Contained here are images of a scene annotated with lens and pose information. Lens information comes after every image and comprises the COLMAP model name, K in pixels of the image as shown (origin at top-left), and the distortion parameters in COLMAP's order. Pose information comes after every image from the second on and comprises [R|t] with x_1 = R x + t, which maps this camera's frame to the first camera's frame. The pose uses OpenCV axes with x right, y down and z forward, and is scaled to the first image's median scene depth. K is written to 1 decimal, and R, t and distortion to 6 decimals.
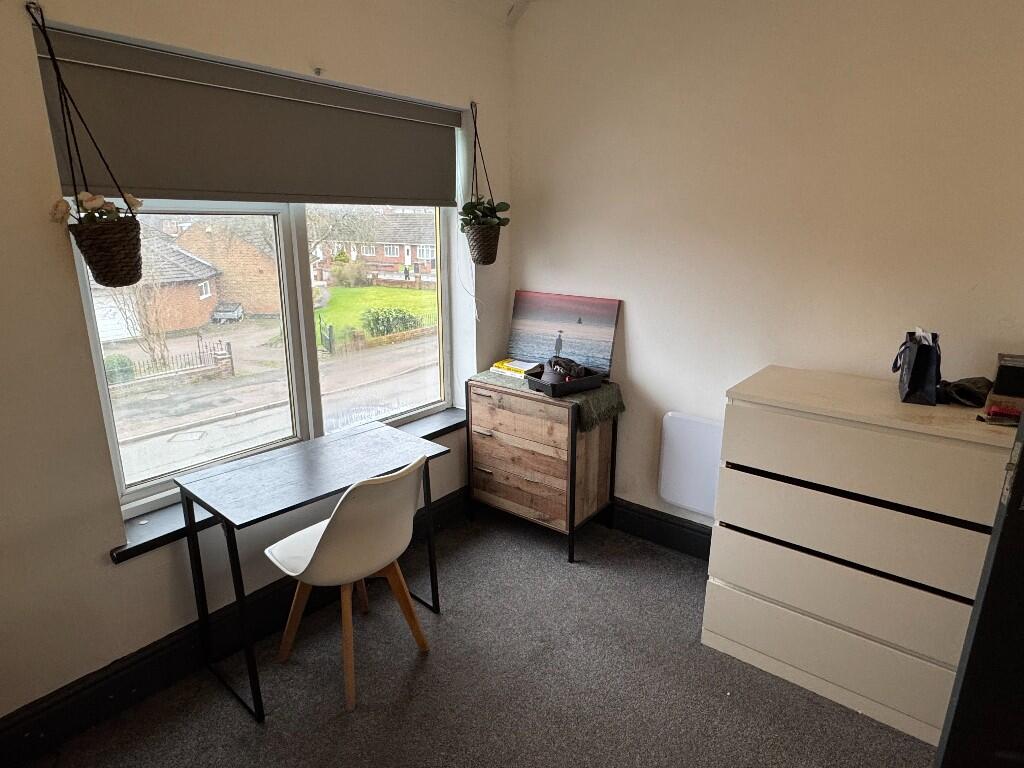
lens RADIAL K [[604.3, 0, 514.5], [0, 604.3, 384.5], [0, 0, 1]] dist [-0.014951, 0.010423]
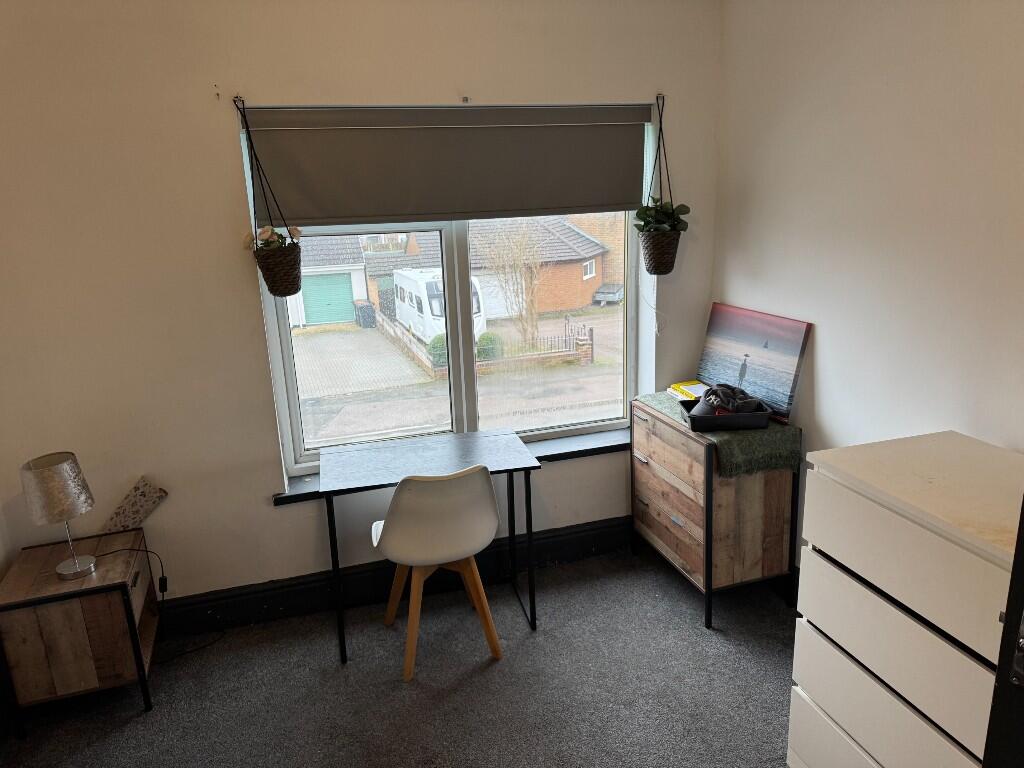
lens RADIAL K [[728.8, 0, 511.0], [0, 728.8, 384.3], [0, 0, 1]] dist [0.032929, -0.008705]
pose [[0.814731, 0.111633, -0.568992, 0.409315], [-0.110508, 0.993200, 0.036625, -0.051413], [0.569212, 0.033039, 0.821527, -0.014930]]
